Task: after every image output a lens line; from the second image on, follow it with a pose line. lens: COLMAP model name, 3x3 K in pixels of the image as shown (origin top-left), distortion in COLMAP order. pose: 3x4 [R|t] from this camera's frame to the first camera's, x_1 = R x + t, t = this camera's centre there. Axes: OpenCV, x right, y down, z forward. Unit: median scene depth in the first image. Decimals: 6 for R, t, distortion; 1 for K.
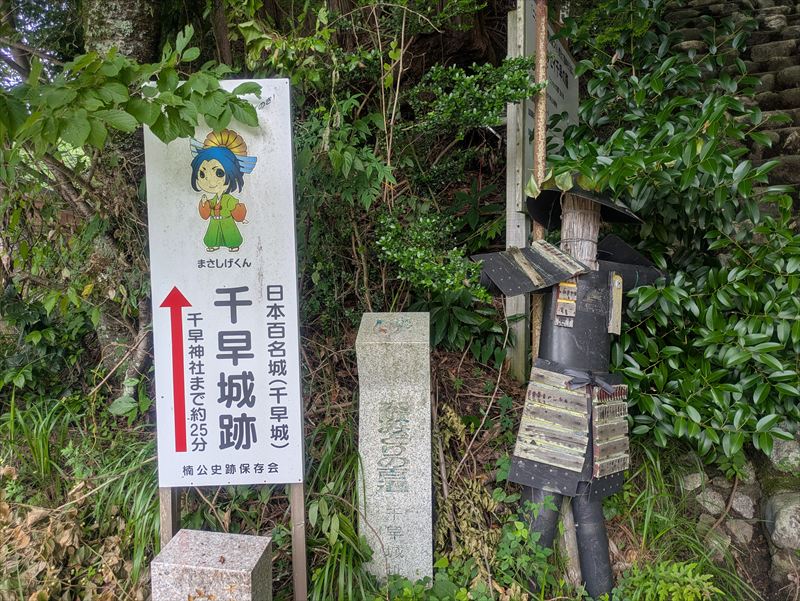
lens RADIAL K [[590.9, 0, 398.2], [0, 590.9, 299.6], [0, 0, 1]] dist [0.036547, -0.018082]
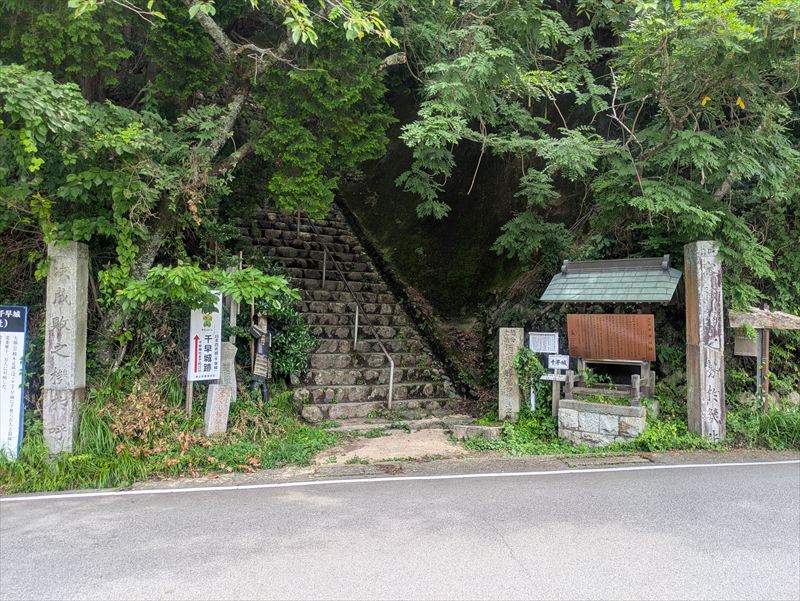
lens RADIAL K [[590.9, 0, 393.6], [0, 590.9, 314.9], [0, 0, 1]] dist [0.036547, -0.018082]
pose [[0.665596, 0.041856, 0.745137, -2.681356], [-0.005805, 0.998686, -0.050913, 0.045998], [-0.746289, 0.029562, 0.664965, -3.028320]]
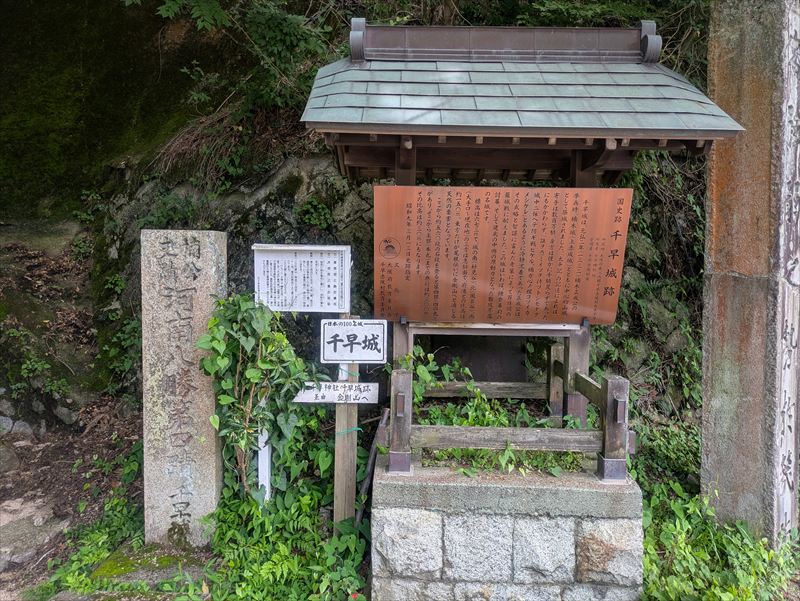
lens RADIAL K [[590.9, 0, 400.1], [0, 590.9, 295.4], [0, 0, 1]] dist [0.036547, -0.018082]
pose [[0.131062, -0.039166, 0.990600, 0.456837], [0.016157, 0.999171, 0.037367, 0.006902], [-0.991243, 0.011107, 0.131586, -1.078394]]
